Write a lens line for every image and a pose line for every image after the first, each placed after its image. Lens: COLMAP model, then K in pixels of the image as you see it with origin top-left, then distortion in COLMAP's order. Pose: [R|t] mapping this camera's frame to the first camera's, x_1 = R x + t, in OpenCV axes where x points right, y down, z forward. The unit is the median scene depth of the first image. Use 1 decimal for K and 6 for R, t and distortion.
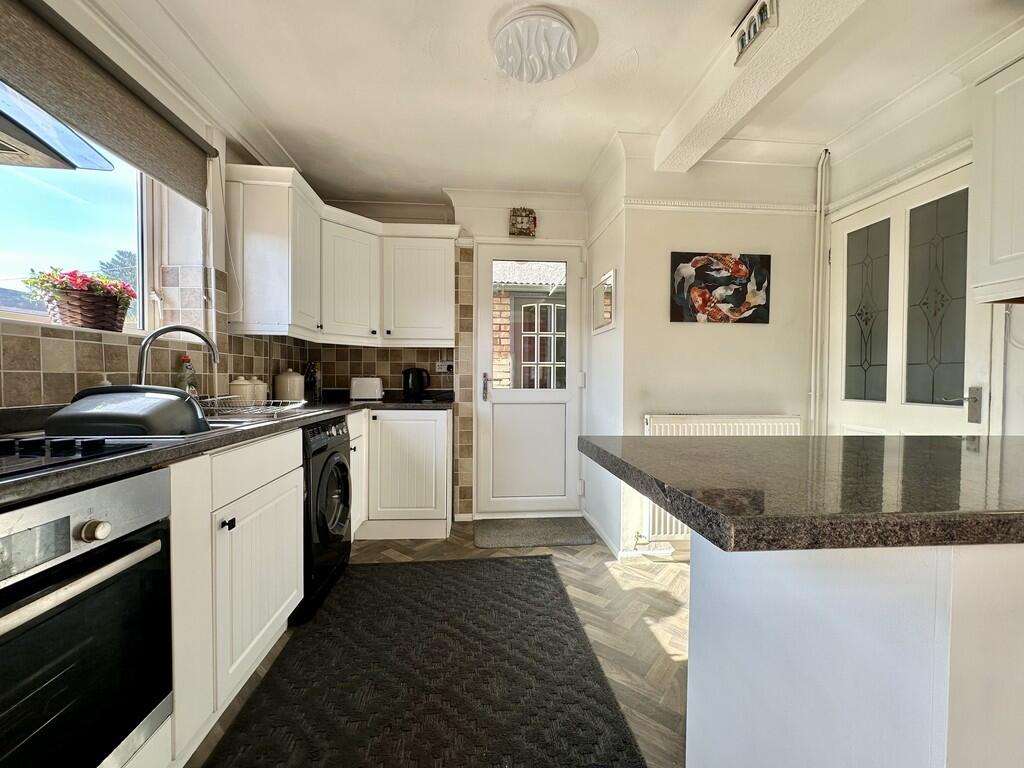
lens RADIAL K [[410.7, 0, 512.0], [0, 410.7, 384.0], [0, 0, 1]] dist [-0.000489, -0.000205]
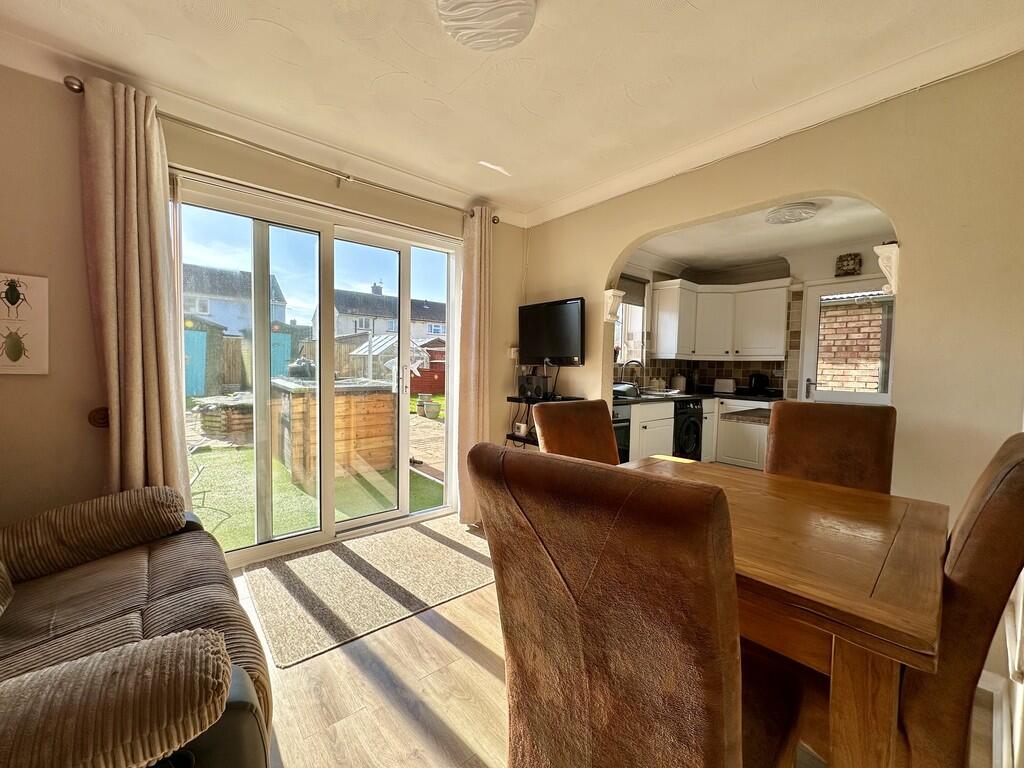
lens RADIAL K [[410.7, 0, 512.0], [0, 410.7, 384.0], [0, 0, 1]] dist [-0.000489, -0.000205]
pose [[0.581814, 0.042928, -0.812189, 0.574050], [-0.029651, 0.999062, 0.031564, -0.027144], [0.812782, 0.005717, 0.582541, -0.757387]]
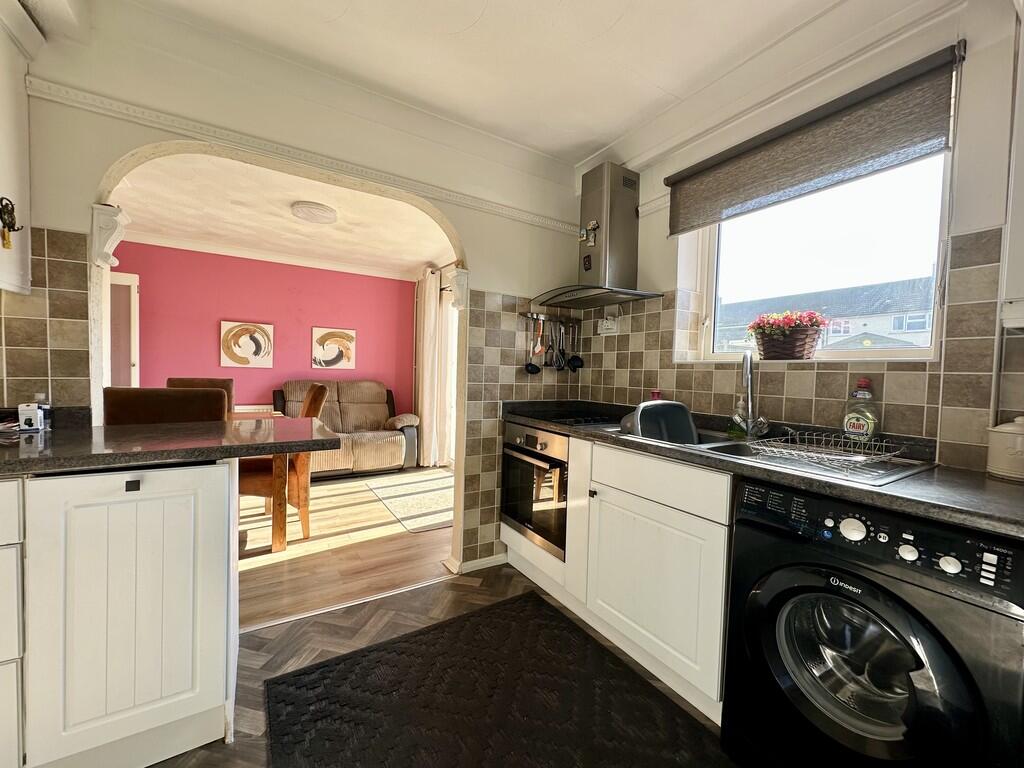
lens RADIAL K [[410.7, 0, 512.0], [0, 410.7, 384.0], [0, 0, 1]] dist [-0.000489, -0.000205]
pose [[-0.890654, -0.013721, -0.454475, 0.112627], [-0.036193, 0.998512, 0.040783, -0.047368], [0.453239, 0.052772, -0.889826, 0.976515]]
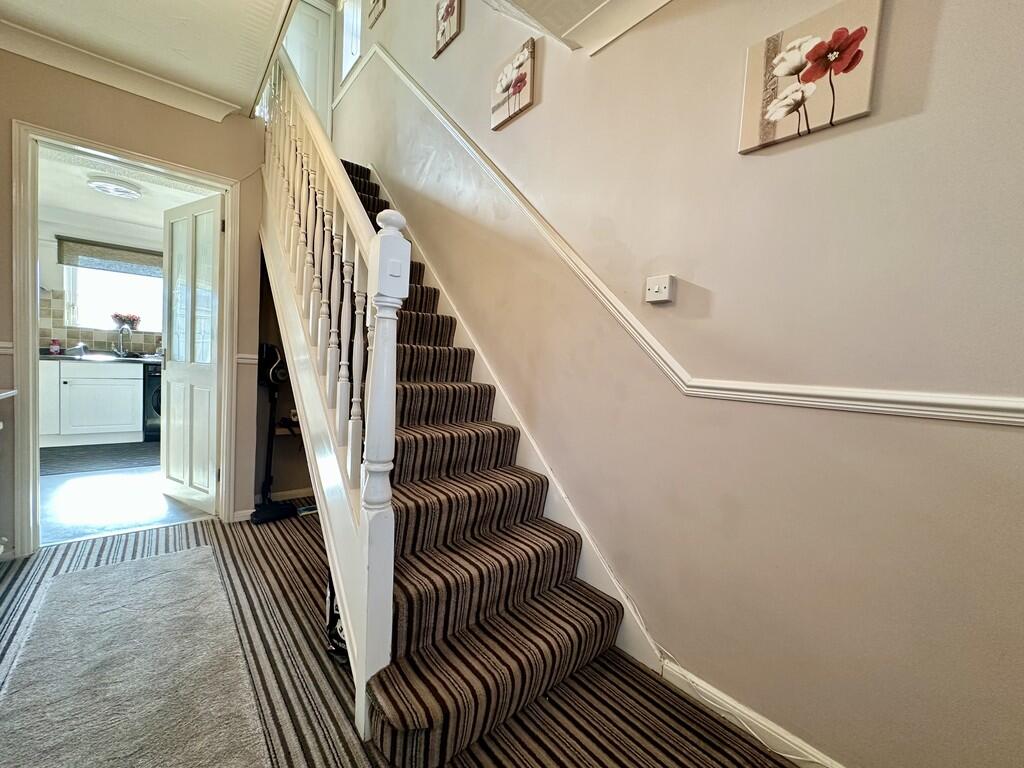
lens RADIAL K [[410.7, 0, 512.0], [0, 410.7, 384.0], [0, 0, 1]] dist [-0.000489, -0.000205]
pose [[0.581388, 0.066893, -0.810872, 1.966579], [-0.066734, 0.997177, 0.034414, -0.009092], [0.810885, 0.034105, 0.584211, 0.924066]]
